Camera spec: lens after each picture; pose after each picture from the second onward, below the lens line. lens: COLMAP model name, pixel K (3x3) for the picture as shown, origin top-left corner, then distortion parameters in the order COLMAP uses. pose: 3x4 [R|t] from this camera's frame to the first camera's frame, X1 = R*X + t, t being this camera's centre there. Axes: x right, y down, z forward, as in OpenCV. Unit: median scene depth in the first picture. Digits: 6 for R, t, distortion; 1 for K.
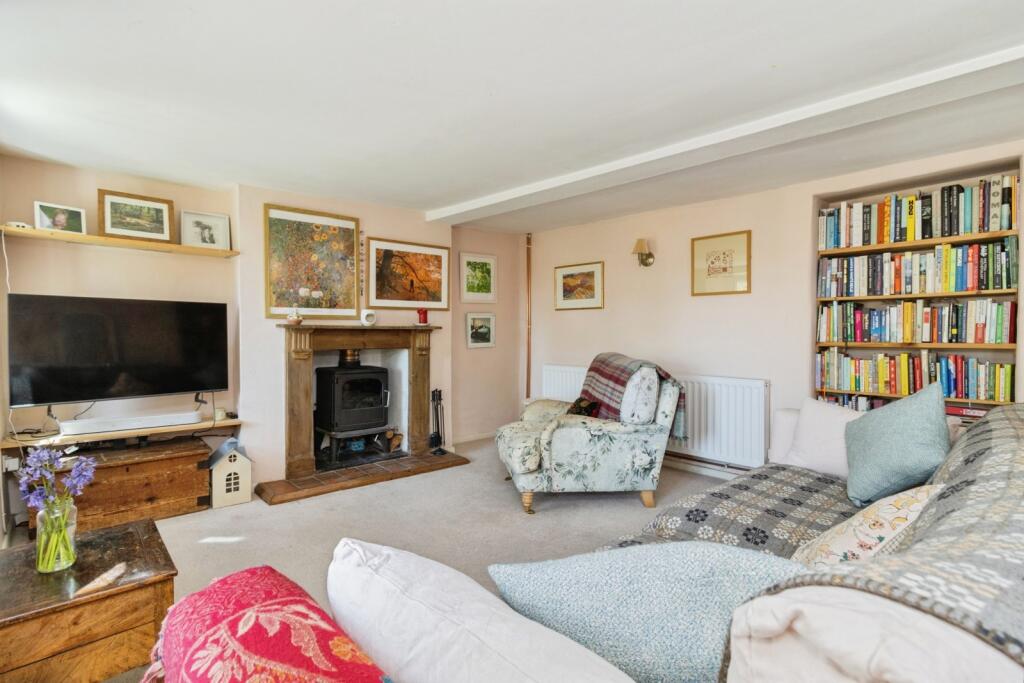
lens RADIAL K [[462.1, 0, 512.0], [0, 462.1, 341.5], [0, 0, 1]] dist [0.001470, 0.000102]
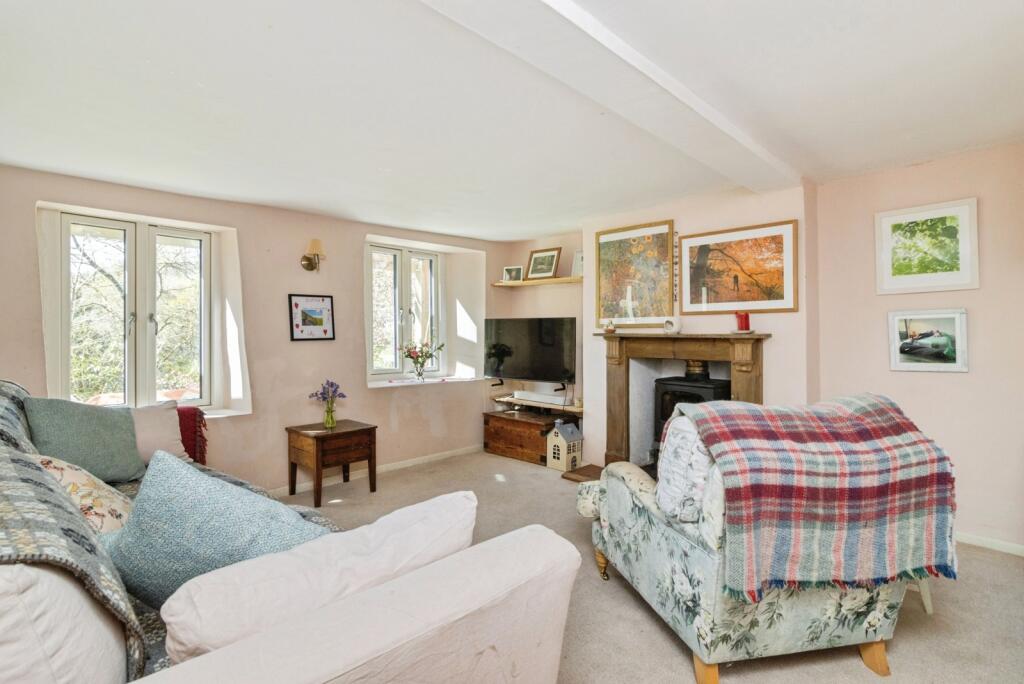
lens RADIAL K [[509.2, 0, 512.0], [0, 509.2, 342.0], [0, 0, 1]] dist [-0.000674, -0.000095]
pose [[0.080552, 0.011395, -0.996685, 0.668235], [-0.029577, 0.999522, 0.009037, -0.017400], [0.996311, 0.028751, 0.080851, 0.594363]]
